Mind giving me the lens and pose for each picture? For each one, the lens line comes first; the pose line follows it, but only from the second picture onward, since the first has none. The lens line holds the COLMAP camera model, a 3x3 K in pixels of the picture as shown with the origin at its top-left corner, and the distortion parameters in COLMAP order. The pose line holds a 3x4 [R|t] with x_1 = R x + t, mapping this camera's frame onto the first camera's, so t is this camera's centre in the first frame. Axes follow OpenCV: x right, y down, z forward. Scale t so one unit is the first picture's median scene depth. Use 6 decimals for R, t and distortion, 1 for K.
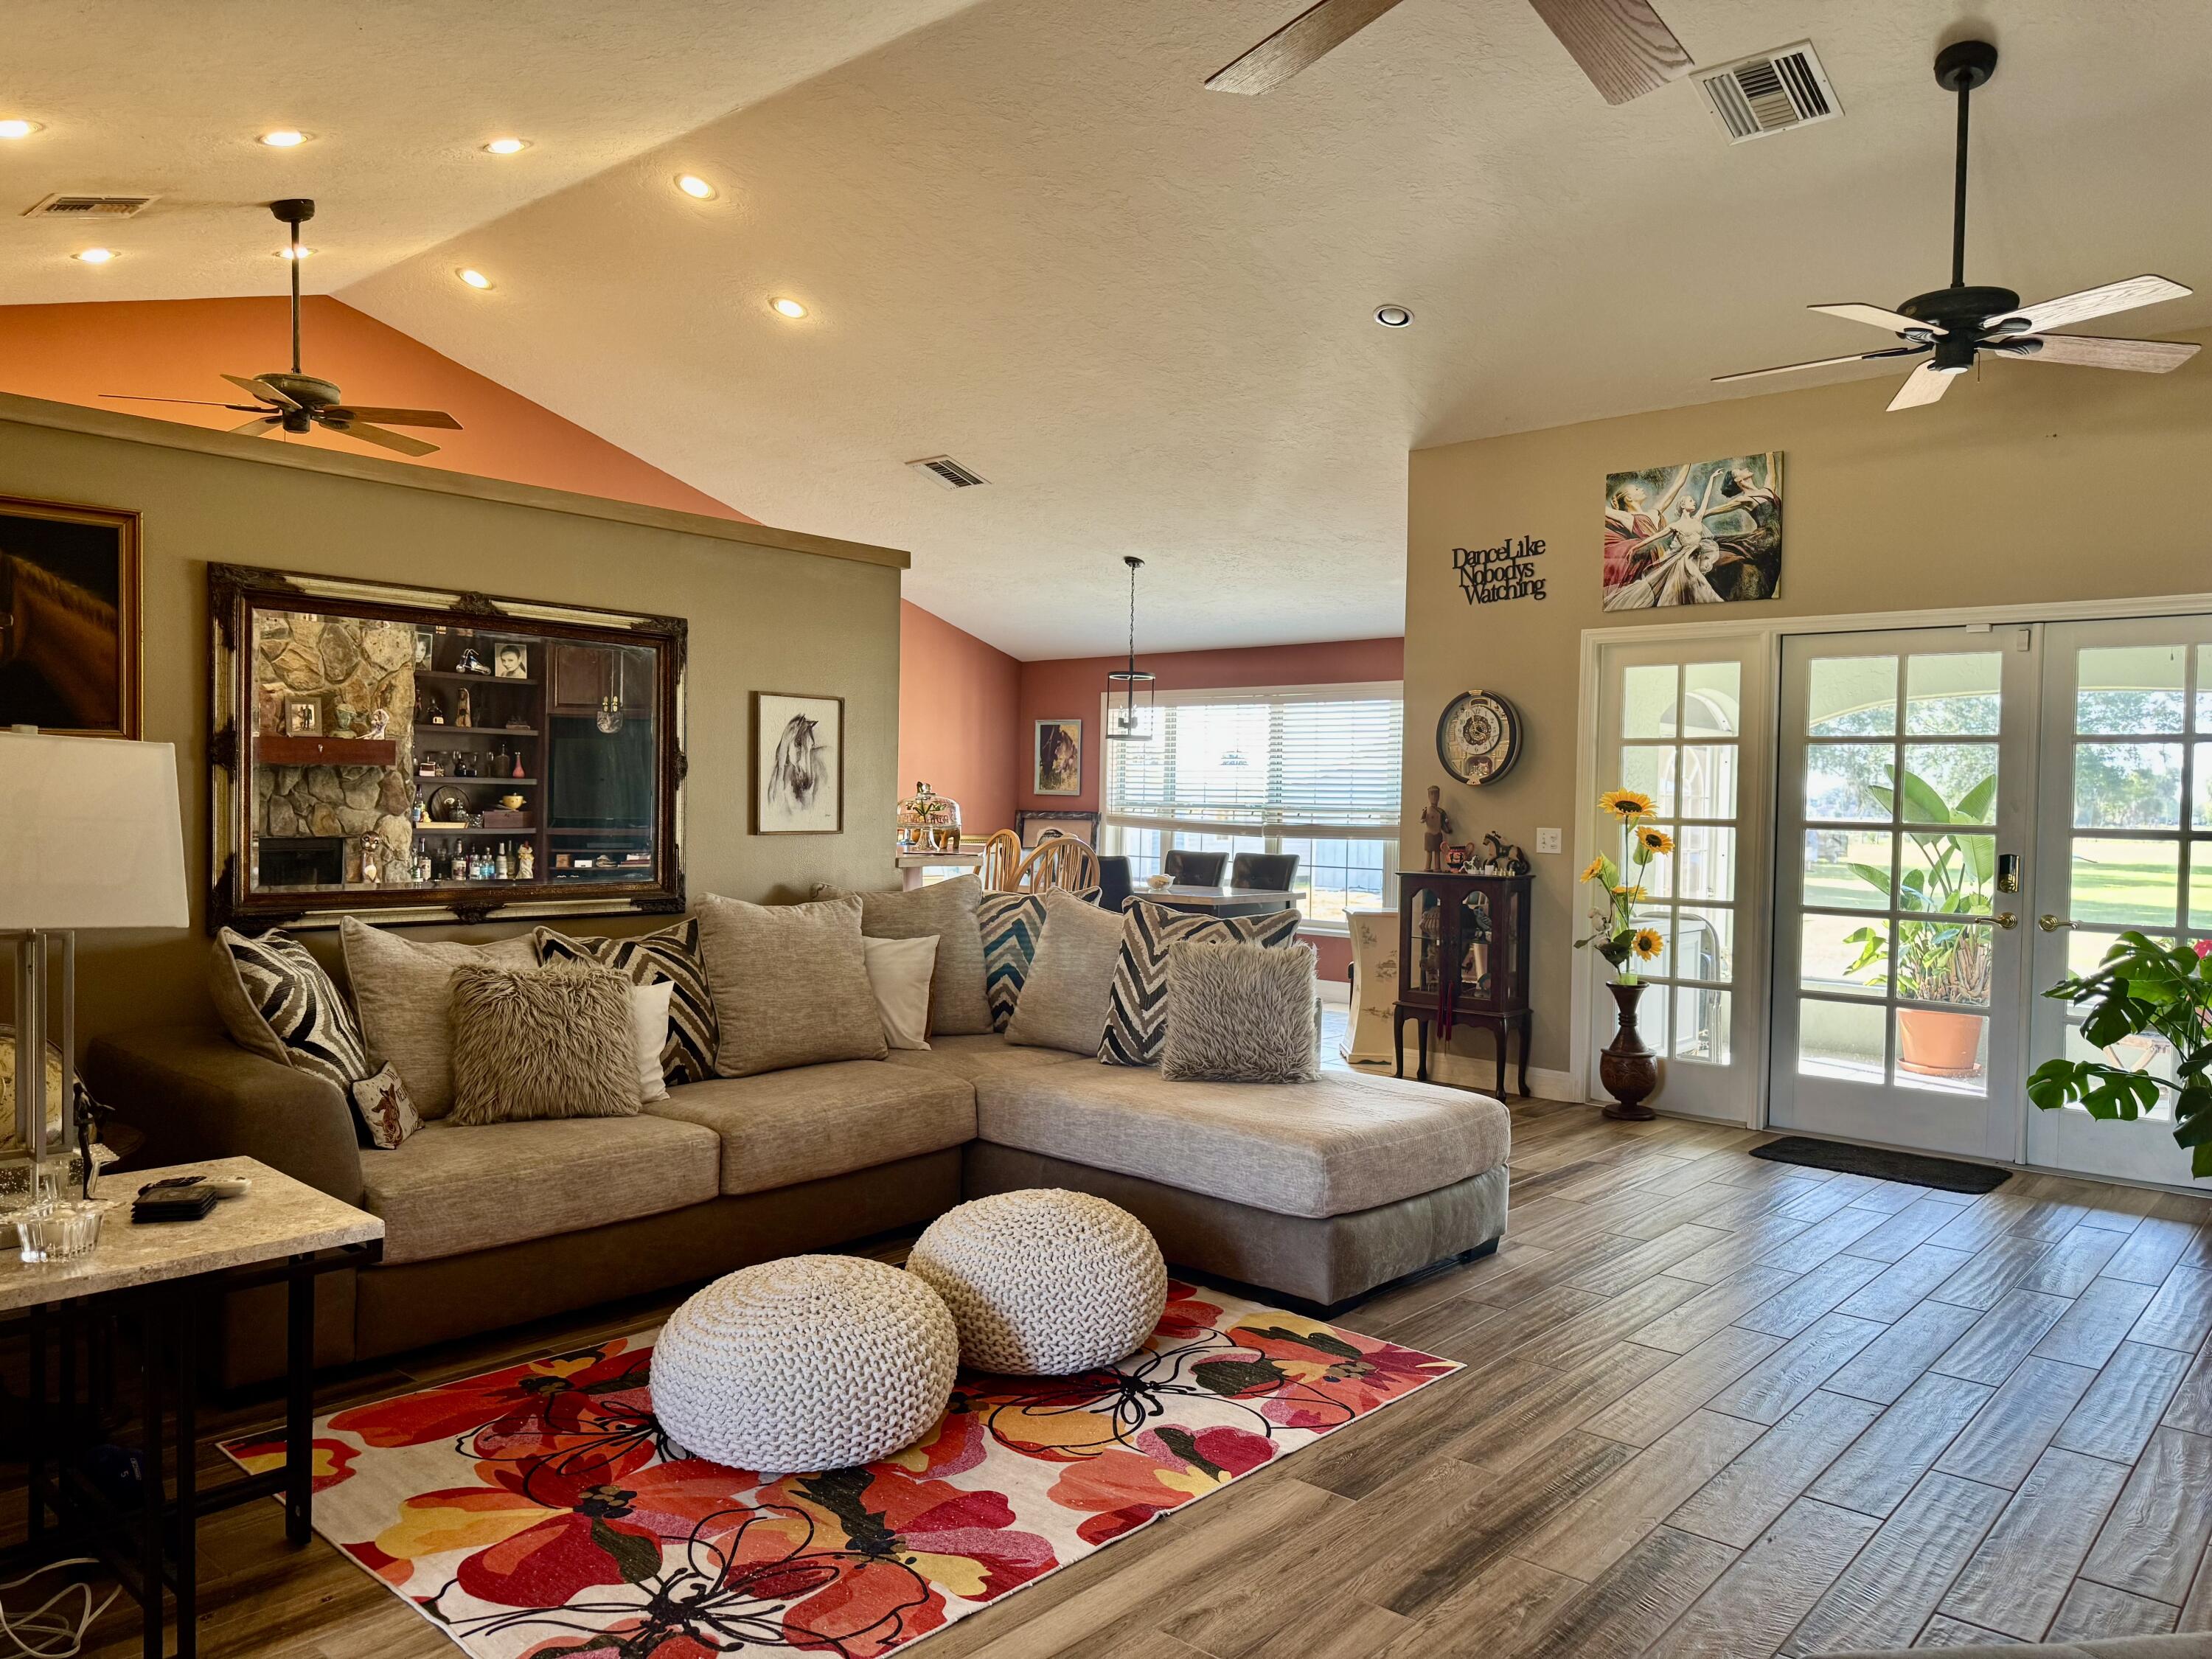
lens RADIAL K [[1572.9, 0, 1103.9], [0, 1572.9, 841.5], [0, 0, 1]] dist [0.012013, -0.028962]
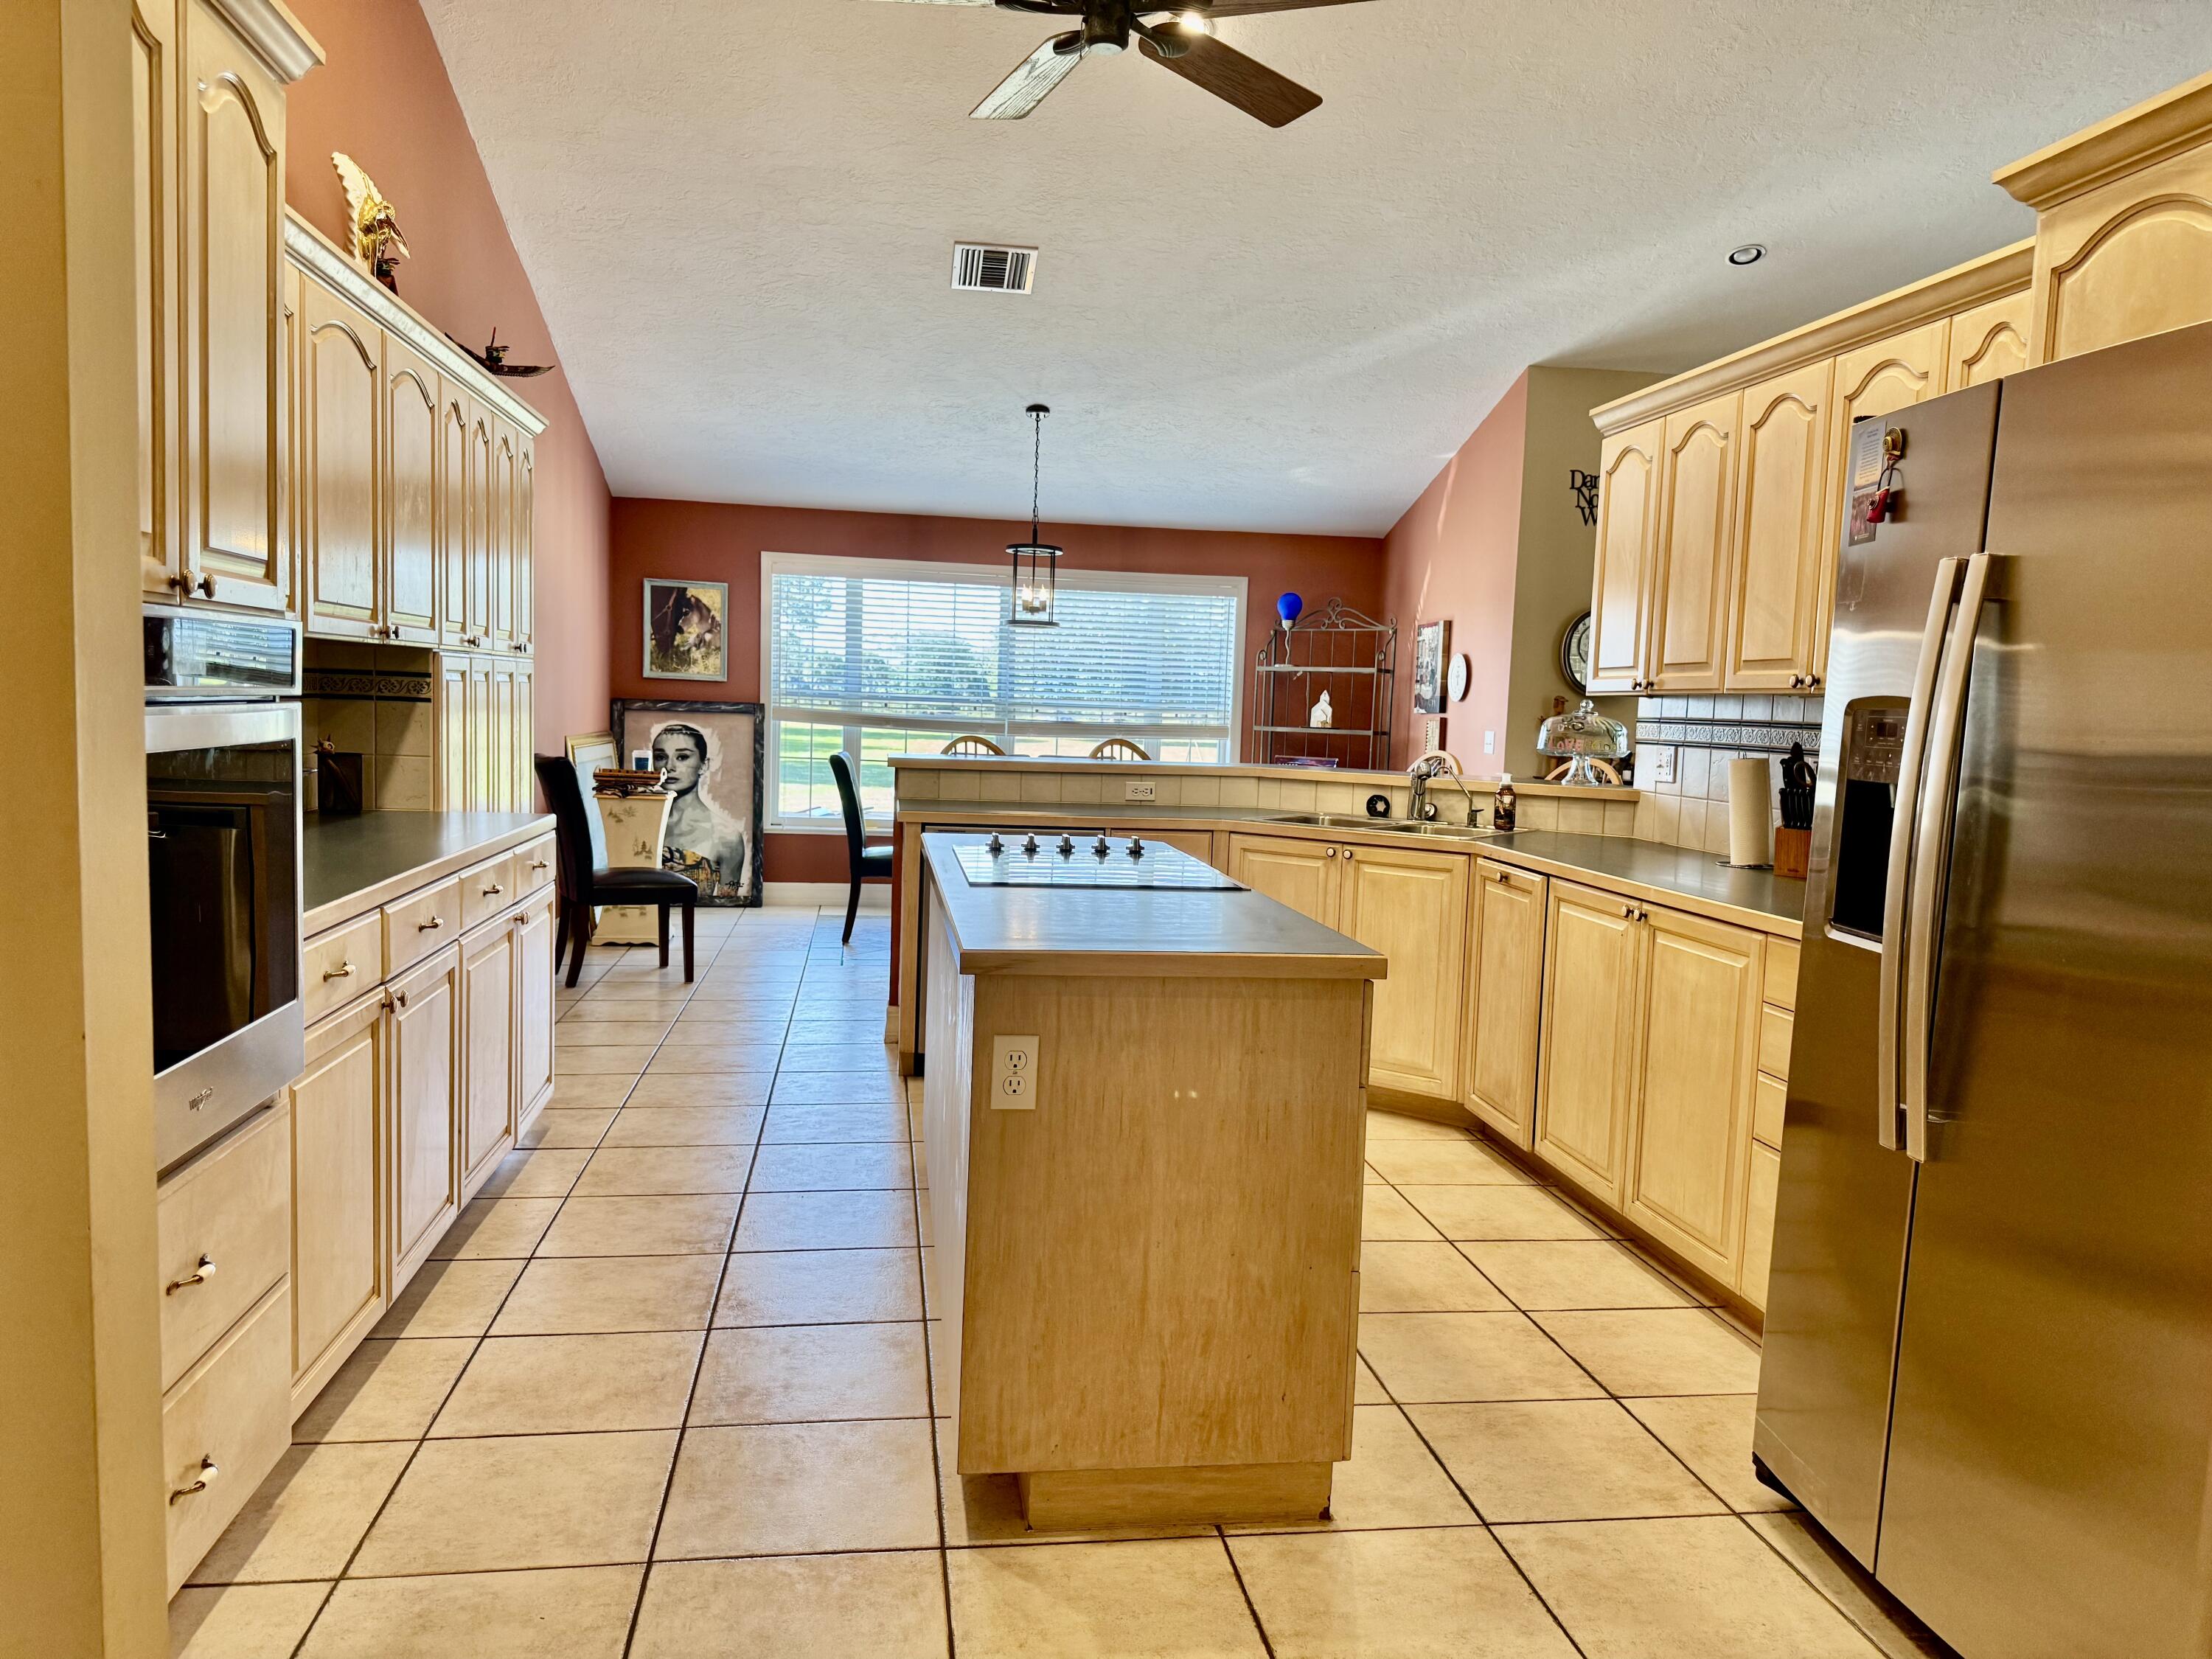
lens RADIAL K [[1572.9, 0, 1103.9], [0, 1572.9, 841.5], [0, 0, 1]] dist [0.012013, -0.028962]
pose [[0.651797, -0.062505, 0.755813, -0.494424], [-0.005869, 0.996152, 0.087443, -0.019700], [-0.758371, -0.061431, 0.648922, 0.347776]]
